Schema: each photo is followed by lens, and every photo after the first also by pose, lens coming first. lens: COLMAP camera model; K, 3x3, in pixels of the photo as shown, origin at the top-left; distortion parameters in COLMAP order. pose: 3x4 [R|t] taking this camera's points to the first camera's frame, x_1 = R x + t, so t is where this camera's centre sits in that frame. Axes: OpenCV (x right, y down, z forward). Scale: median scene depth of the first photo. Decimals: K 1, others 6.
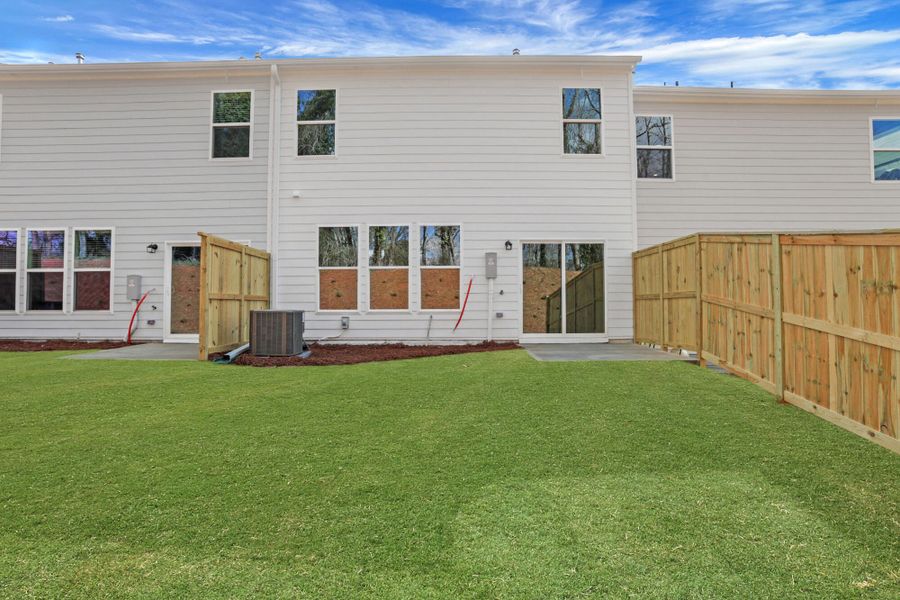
lens RADIAL K [[432.1, 0, 443.7], [0, 432.1, 294.9], [0, 0, 1]] dist [-0.073426, 0.033064]
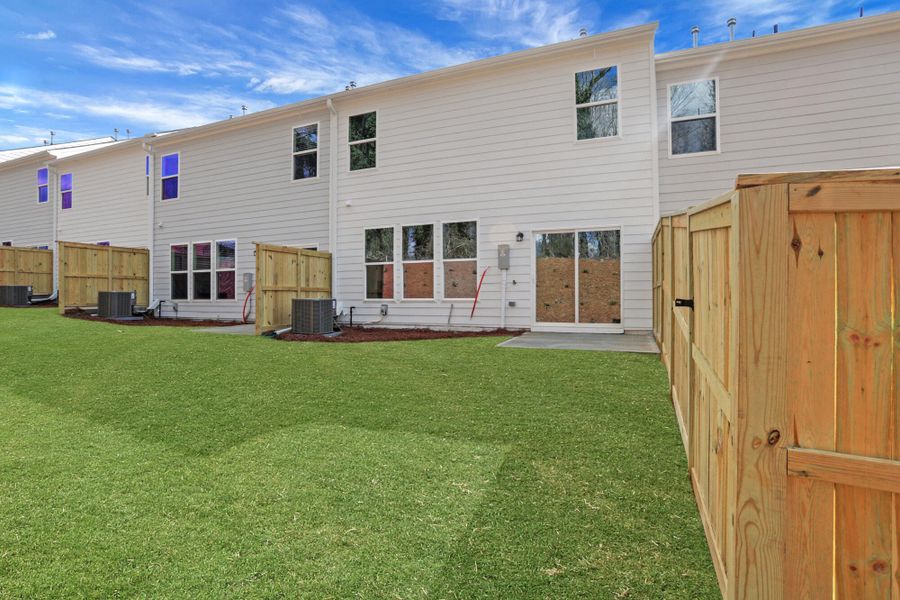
lens RADIAL K [[419.4, 0, 457.6], [0, 419.4, 296.0], [0, 0, 1]] dist [-0.073282, 0.030082]
pose [[0.930472, -0.000244, -0.366364, 0.378401], [0.011413, 0.999534, 0.028322, -0.002911], [0.366186, -0.030534, 0.930041, 0.005335]]
